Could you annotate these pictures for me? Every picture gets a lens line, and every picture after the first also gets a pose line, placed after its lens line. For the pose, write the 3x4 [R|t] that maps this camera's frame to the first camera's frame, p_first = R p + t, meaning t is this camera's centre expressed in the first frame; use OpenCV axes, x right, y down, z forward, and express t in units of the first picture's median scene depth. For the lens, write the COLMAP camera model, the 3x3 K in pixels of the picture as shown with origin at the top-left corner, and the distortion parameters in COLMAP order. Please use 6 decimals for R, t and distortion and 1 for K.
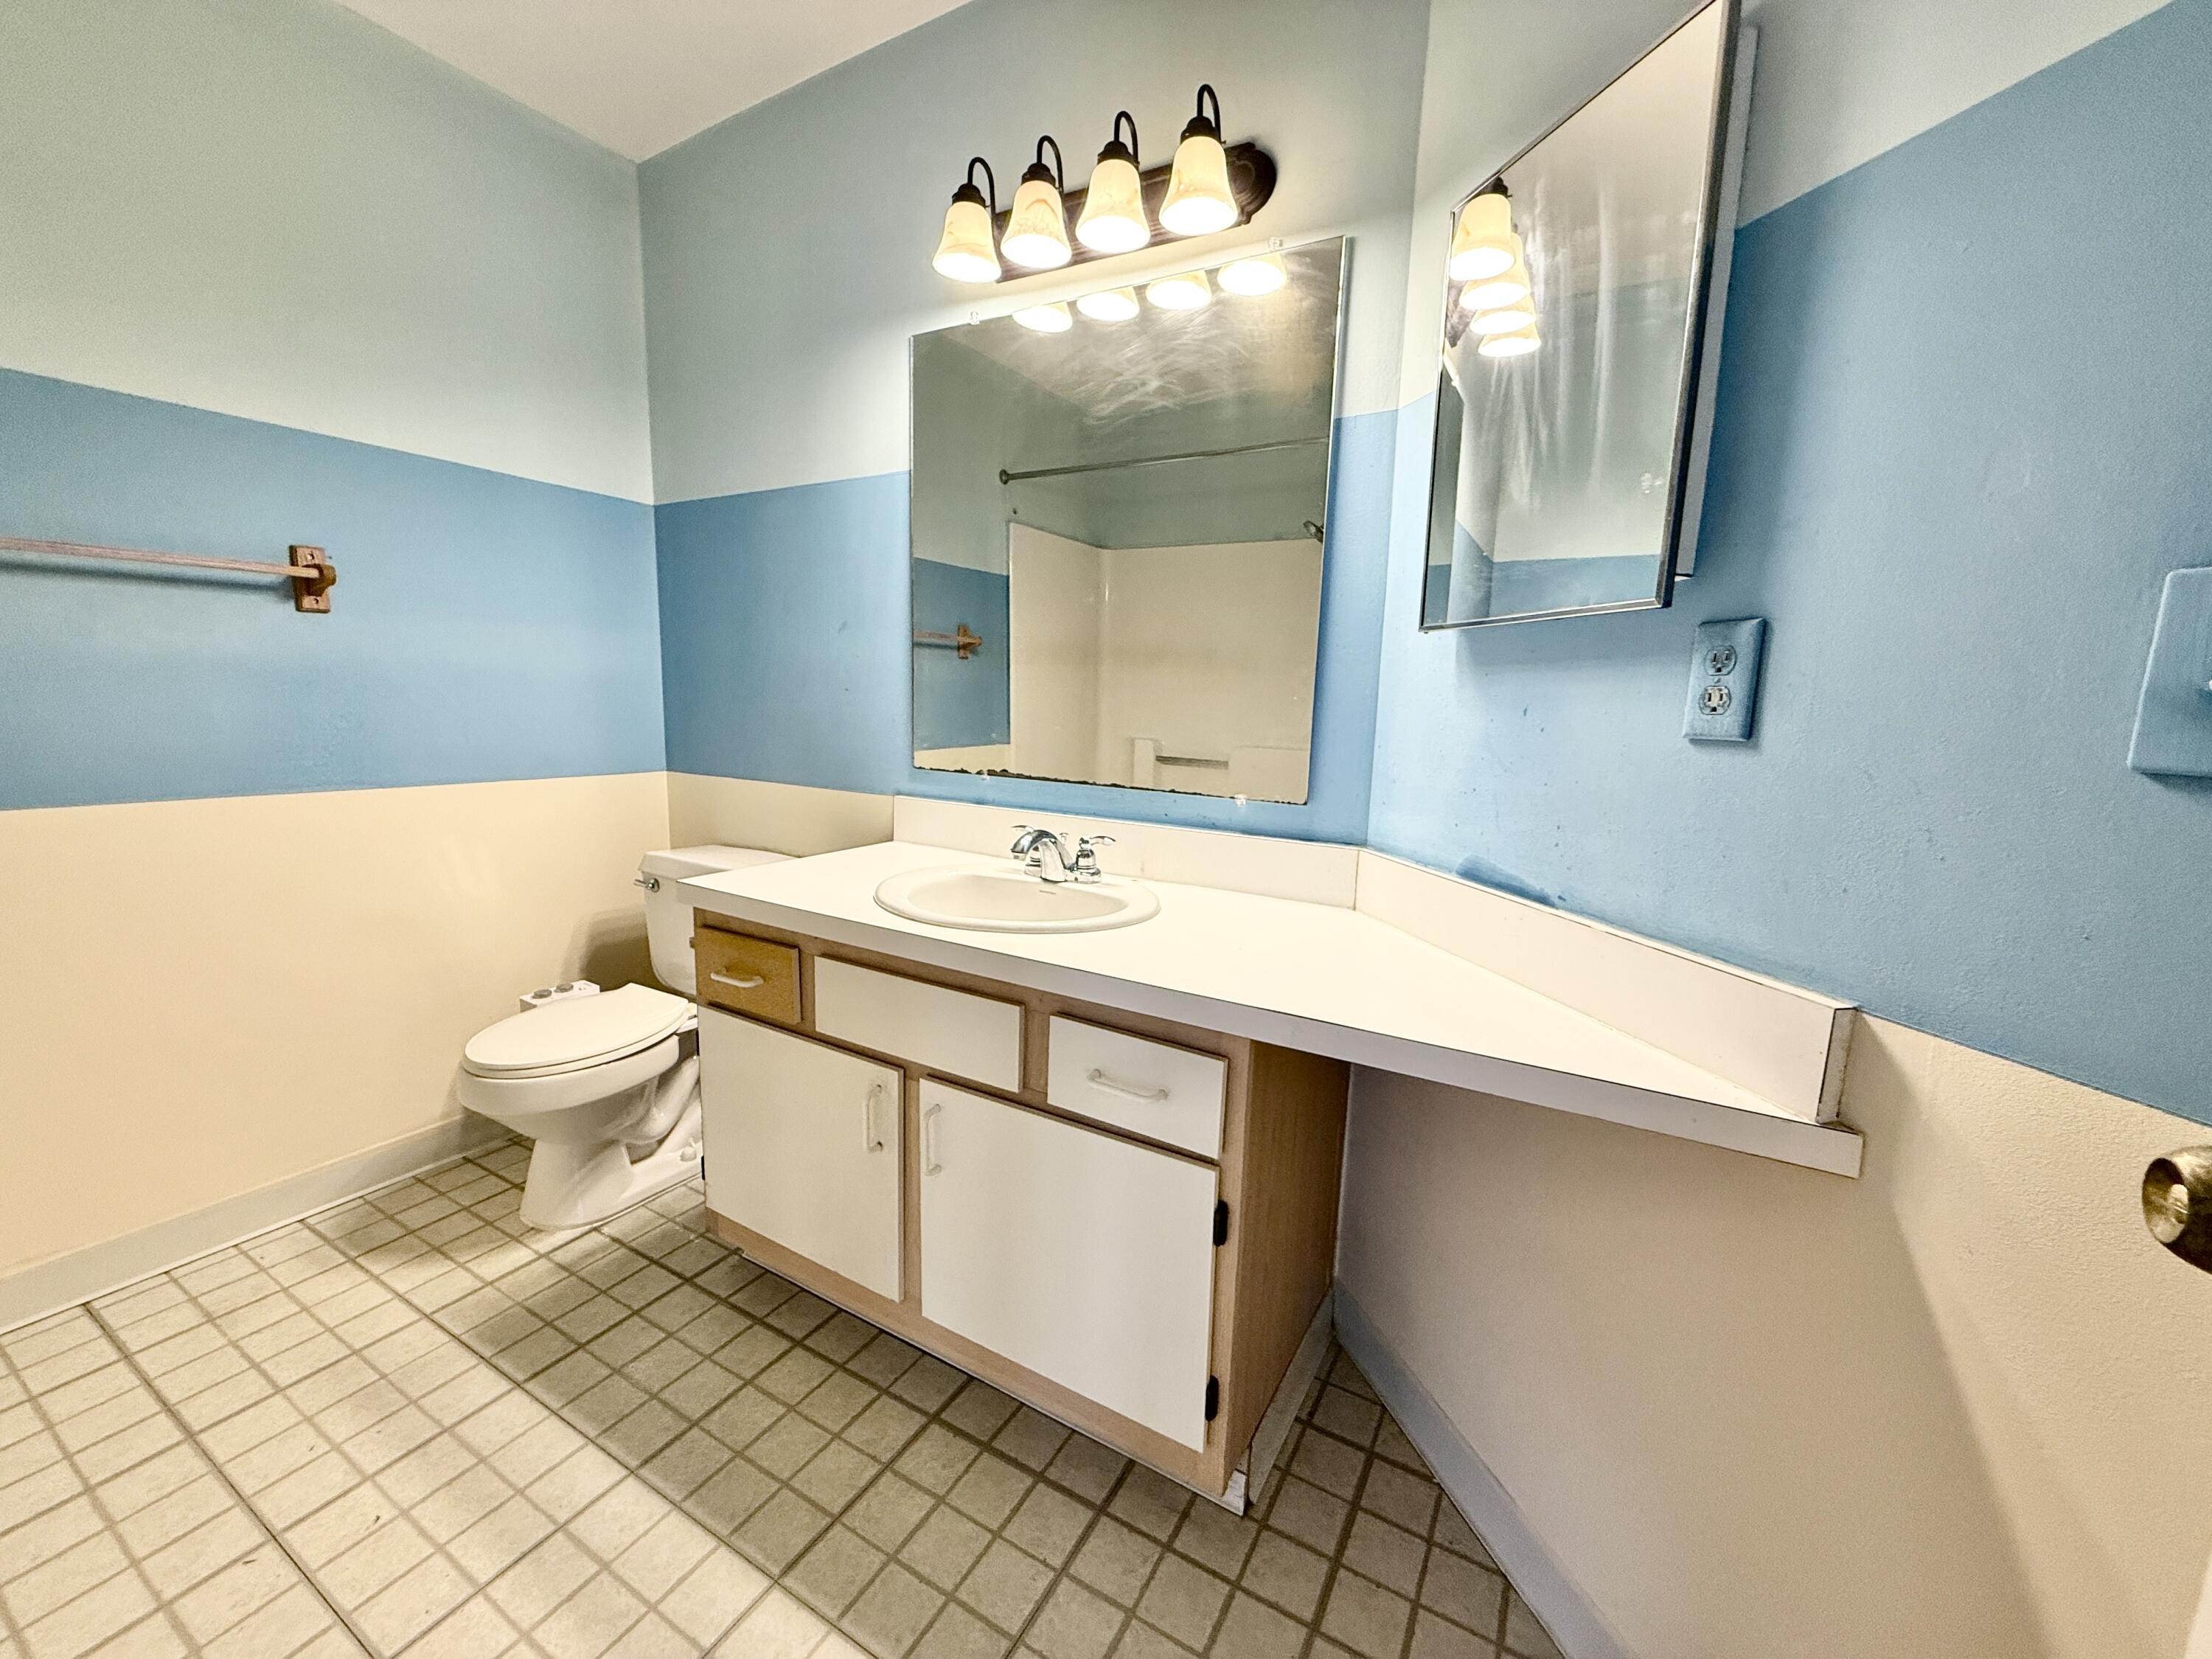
lens RADIAL K [[879.8, 0, 1099.4], [0, 879.8, 832.4], [0, 0, 1]] dist [0.000455, -0.000077]
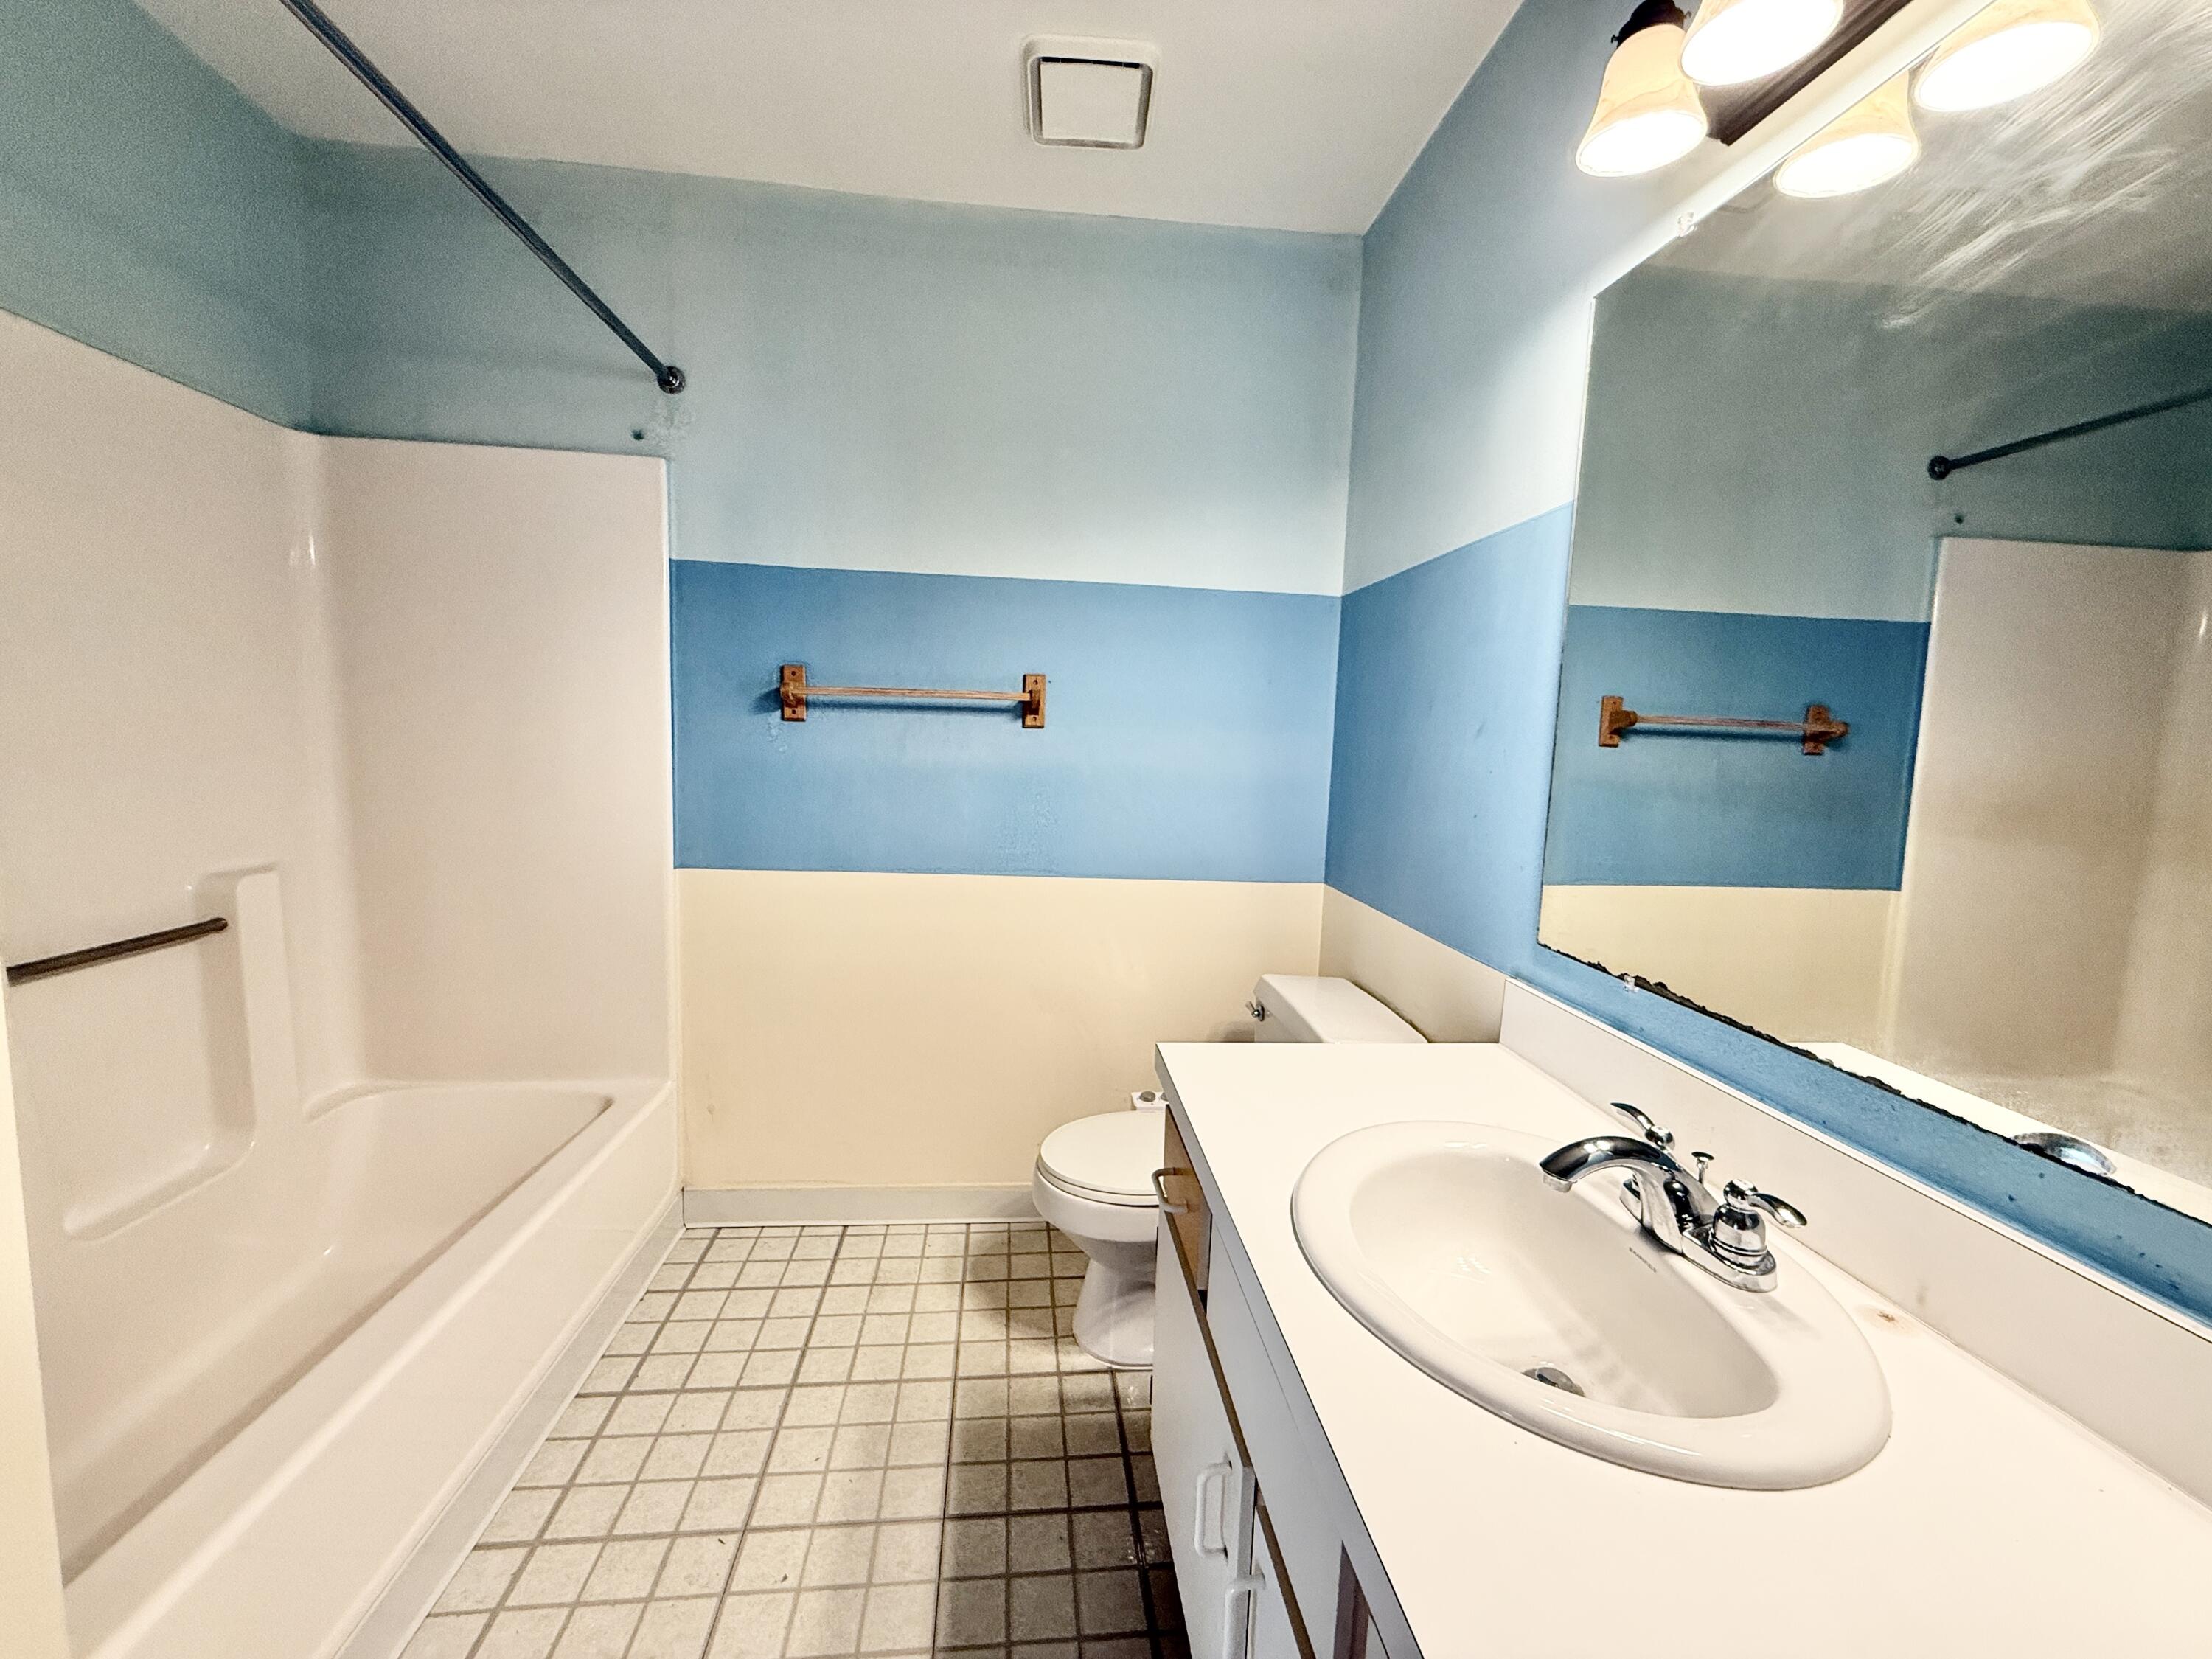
lens RADIAL K [[879.8, 0, 1099.4], [0, 879.8, 832.4], [0, 0, 1]] dist [0.000455, -0.000077]
pose [[0.589310, 0.082642, -0.803669, 0.130177], [-0.145985, 0.989273, -0.005319, -0.115069], [0.794608, 0.120458, 0.595052, 0.372010]]
